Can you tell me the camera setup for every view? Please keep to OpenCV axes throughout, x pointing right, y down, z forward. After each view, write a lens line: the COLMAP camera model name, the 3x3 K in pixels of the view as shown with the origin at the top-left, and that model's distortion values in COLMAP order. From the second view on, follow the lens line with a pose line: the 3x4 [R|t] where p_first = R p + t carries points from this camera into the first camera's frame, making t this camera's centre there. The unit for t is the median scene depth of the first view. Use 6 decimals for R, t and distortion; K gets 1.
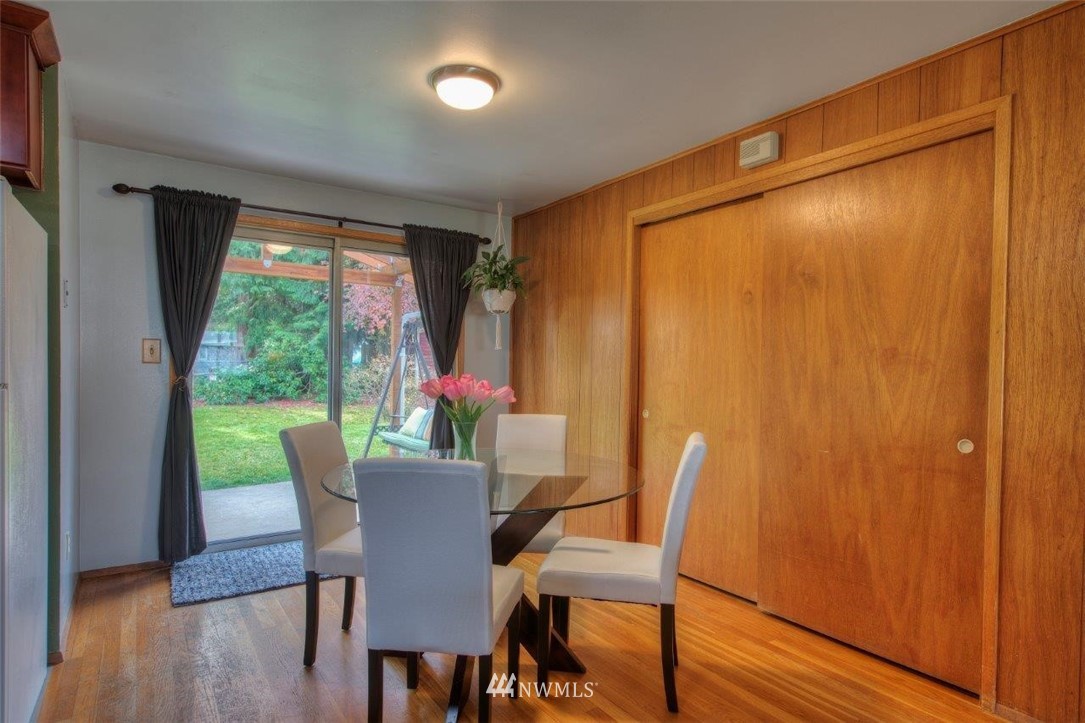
lens RADIAL K [[589.8, 0, 543.3], [0, 589.8, 380.2], [0, 0, 1]] dist [-0.001891, 0.001385]
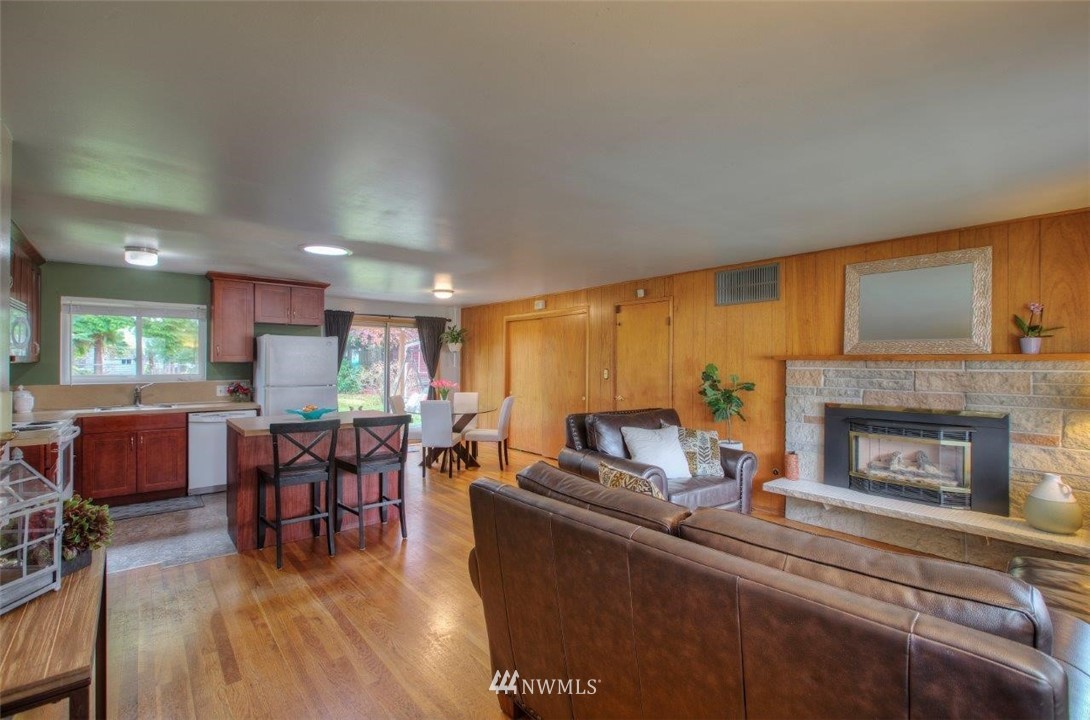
lens RADIAL K [[483.7, 0, 548.2], [0, 483.7, 366.0], [0, 0, 1]] dist [-0.008967, -0.000433]
pose [[0.994270, -0.008642, 0.106551, 0.132366], [0.010267, 0.999839, -0.014712, -0.033817], [-0.106407, 0.015722, 0.994198, -1.443185]]
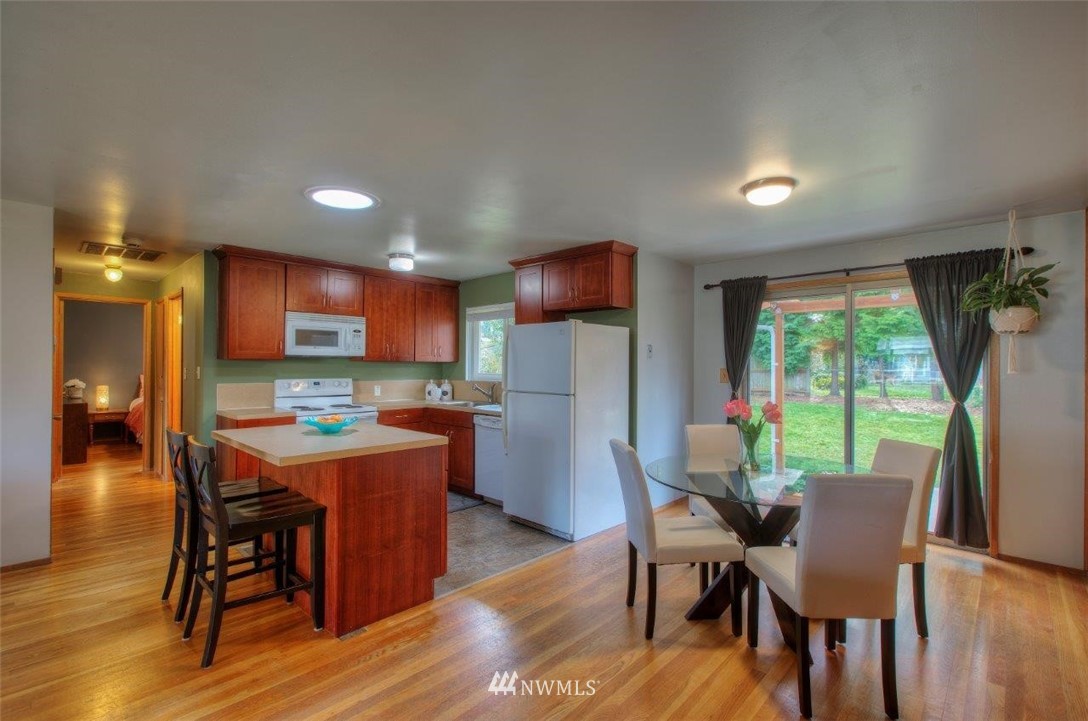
lens RADIAL K [[489.9, 0, 545.8], [0, 489.9, 360.6], [0, 0, 1]] dist [-0.014973, 0.000605]
pose [[0.219884, -0.020949, -0.975301, 0.703470], [-0.026435, 0.999274, -0.027423, -0.046262], [0.975168, 0.031812, 0.219171, 0.205423]]
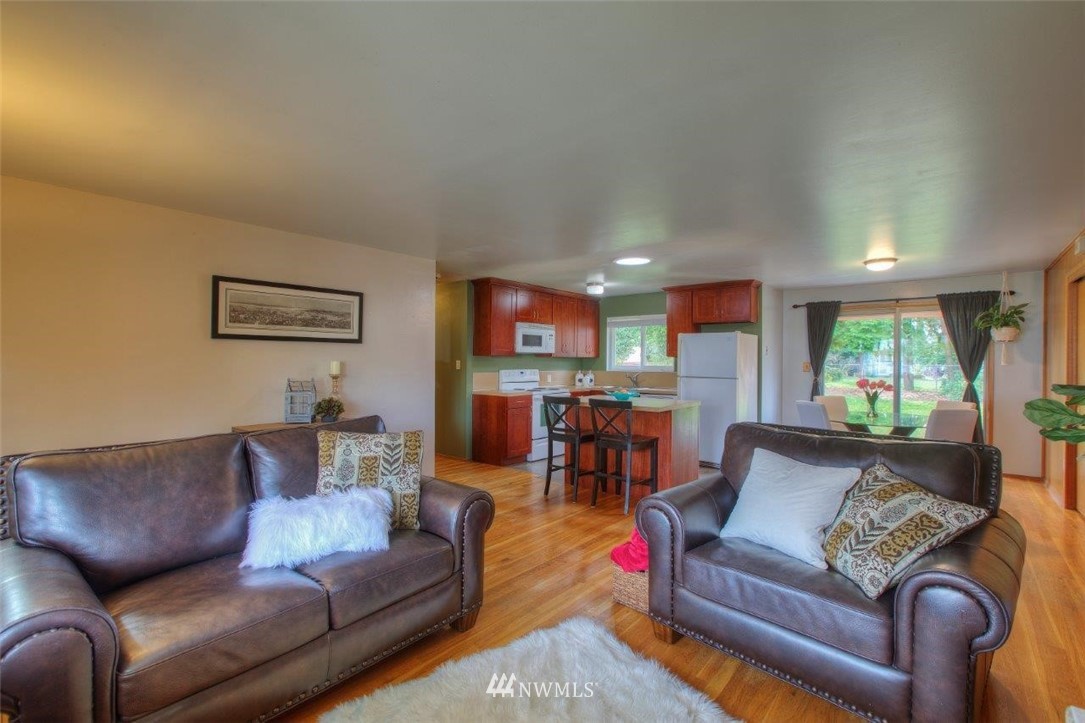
lens RADIAL K [[488.5, 0, 542.6], [0, 488.5, 361.5], [0, 0, 1]] dist [-0.014973, 0.000605]
pose [[0.273663, -0.008596, -0.961787, 1.176545], [-0.026288, 0.999520, -0.016413, -0.010906], [0.961466, 0.029775, 0.273306, -0.748154]]
